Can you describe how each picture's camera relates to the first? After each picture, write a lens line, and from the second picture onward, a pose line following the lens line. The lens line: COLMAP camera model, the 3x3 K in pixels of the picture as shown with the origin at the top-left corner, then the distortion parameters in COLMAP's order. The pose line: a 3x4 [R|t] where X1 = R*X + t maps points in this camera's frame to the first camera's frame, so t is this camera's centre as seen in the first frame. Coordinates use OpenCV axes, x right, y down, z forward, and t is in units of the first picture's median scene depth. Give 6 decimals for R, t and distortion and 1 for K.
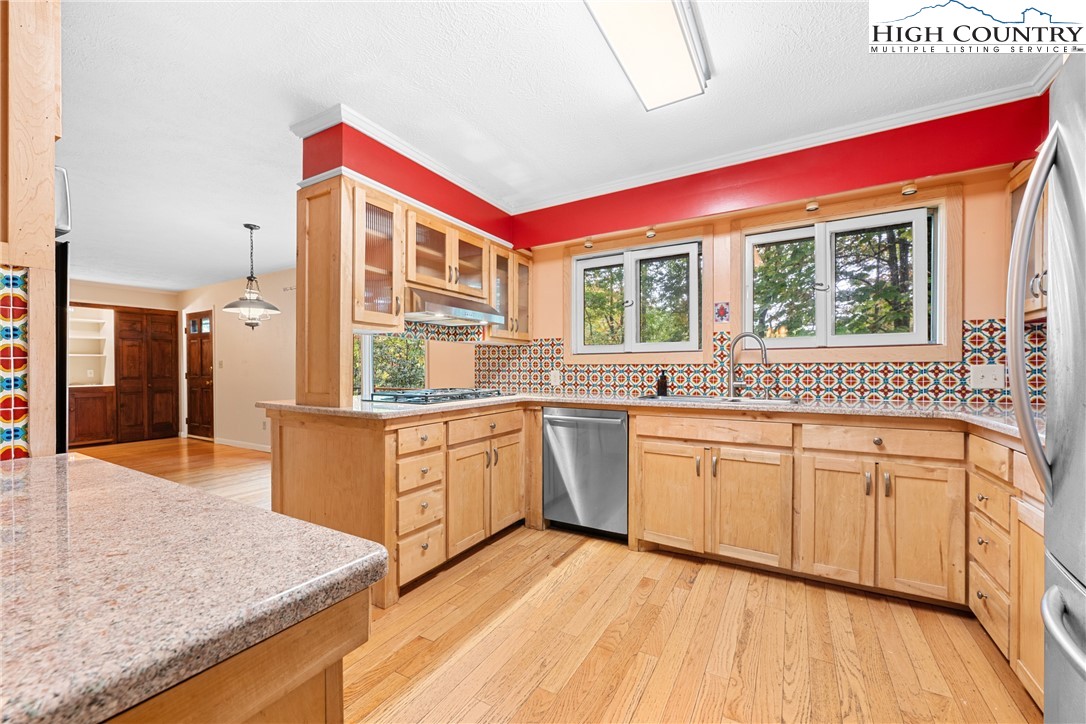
lens RADIAL K [[438.6, 0, 548.0], [0, 438.6, 369.2], [0, 0, 1]] dist [-0.001704, 0.000126]
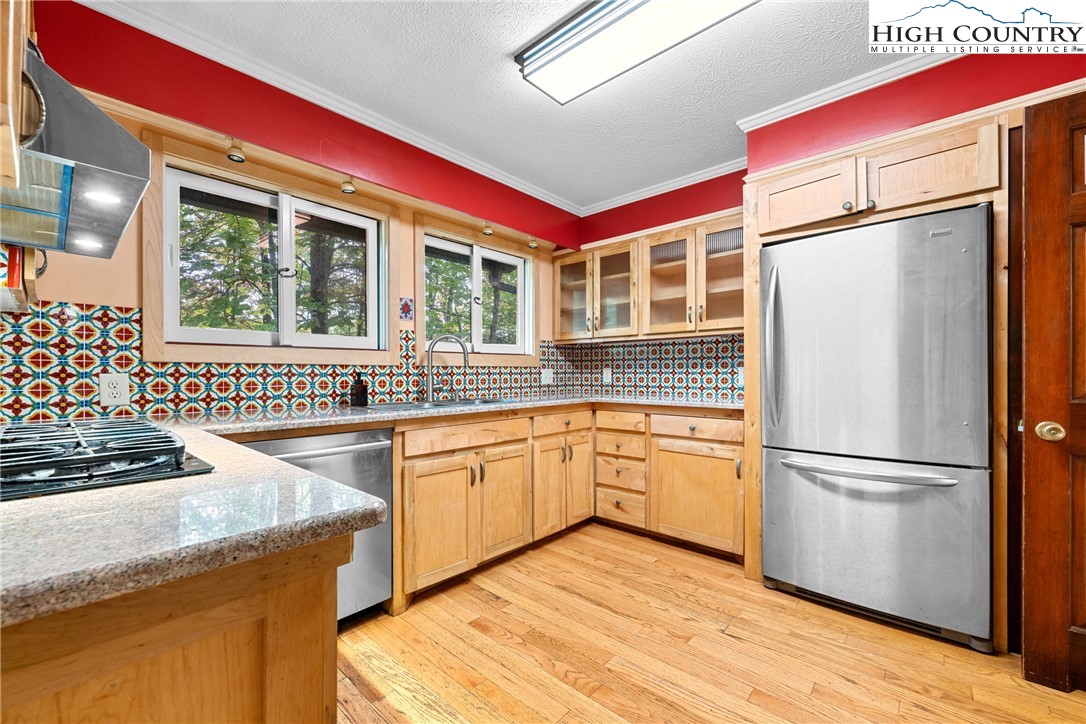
lens RADIAL K [[438.6, 0, 546.8], [0, 438.6, 369.8], [0, 0, 1]] dist [-0.001704, 0.000126]
pose [[0.189143, 0.006598, 0.981927, -0.353421], [0.000575, 0.999977, -0.006830, 0.002154], [-0.981949, 0.001857, 0.189135, 0.437112]]
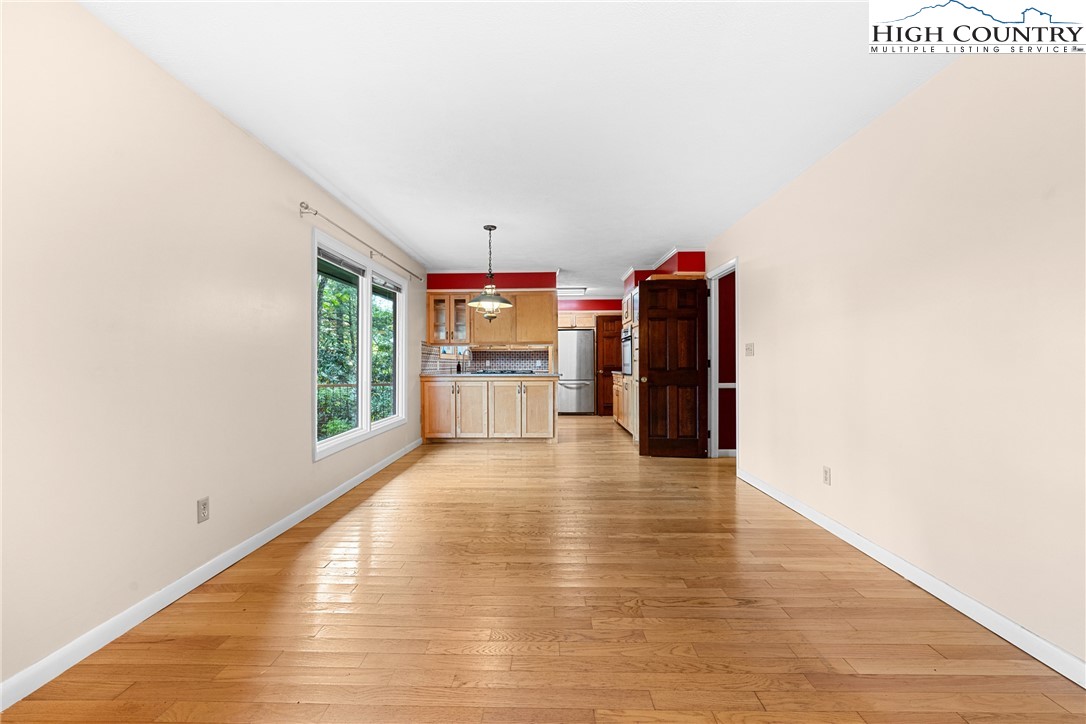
lens RADIAL K [[438.6, 0, 543.7], [0, 438.6, 361.3], [0, 0, 1]] dist [-0.001704, 0.000126]
pose [[-0.490093, 0.005666, 0.871652, -1.817524], [0.002979, 0.999984, -0.004825, 0.011297], [-0.871665, 0.000232, -0.490102, 1.514788]]
